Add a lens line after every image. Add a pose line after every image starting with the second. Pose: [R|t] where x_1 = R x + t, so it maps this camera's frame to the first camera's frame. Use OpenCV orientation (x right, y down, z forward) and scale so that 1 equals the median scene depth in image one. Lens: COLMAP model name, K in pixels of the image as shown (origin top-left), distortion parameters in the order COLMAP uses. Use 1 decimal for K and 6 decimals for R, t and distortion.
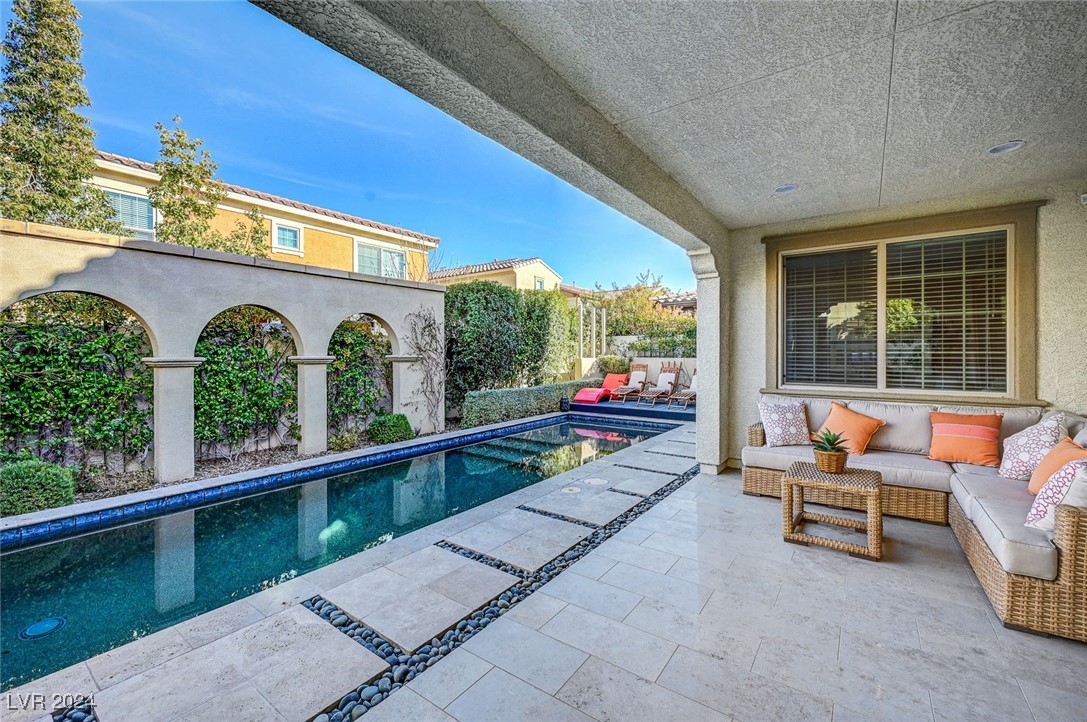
lens RADIAL K [[430.7, 0, 539.4], [0, 430.7, 355.7], [0, 0, 1]] dist [-0.000725, 0.000324]
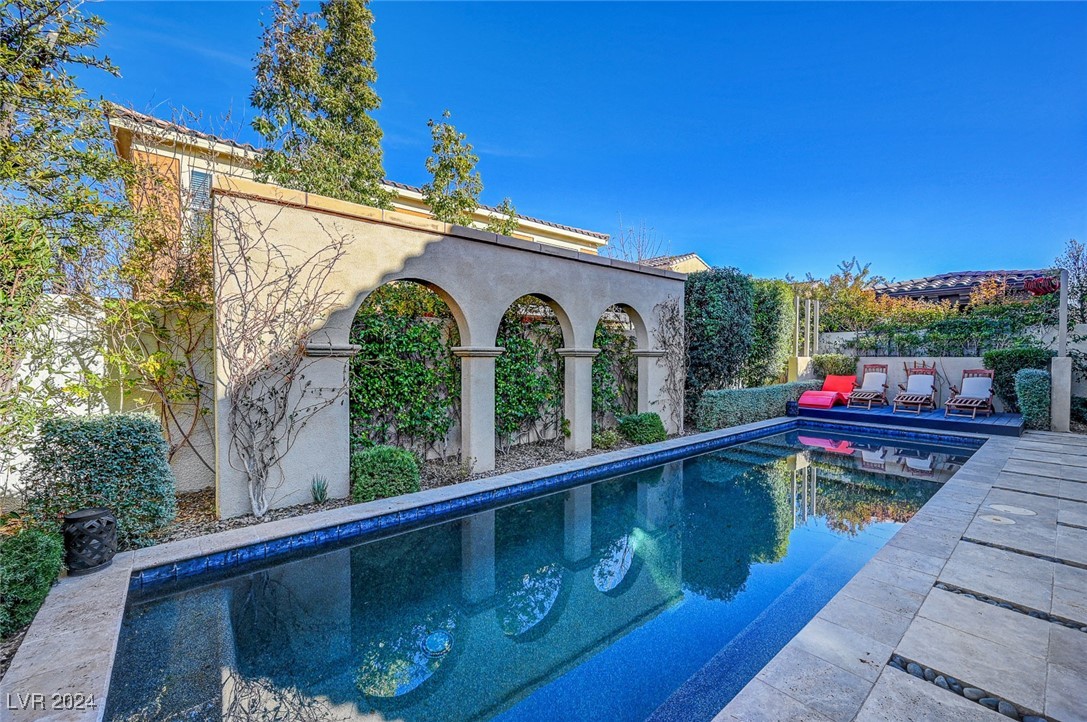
lens RADIAL K [[430.7, 0, 560.8], [0, 430.7, 367.8], [0, 0, 1]] dist [-0.000725, 0.000324]
pose [[0.975068, 0.011633, -0.221600, -0.295531], [-0.006790, 0.999721, 0.022604, 0.018429], [0.221801, -0.020536, 0.974876, 0.053911]]
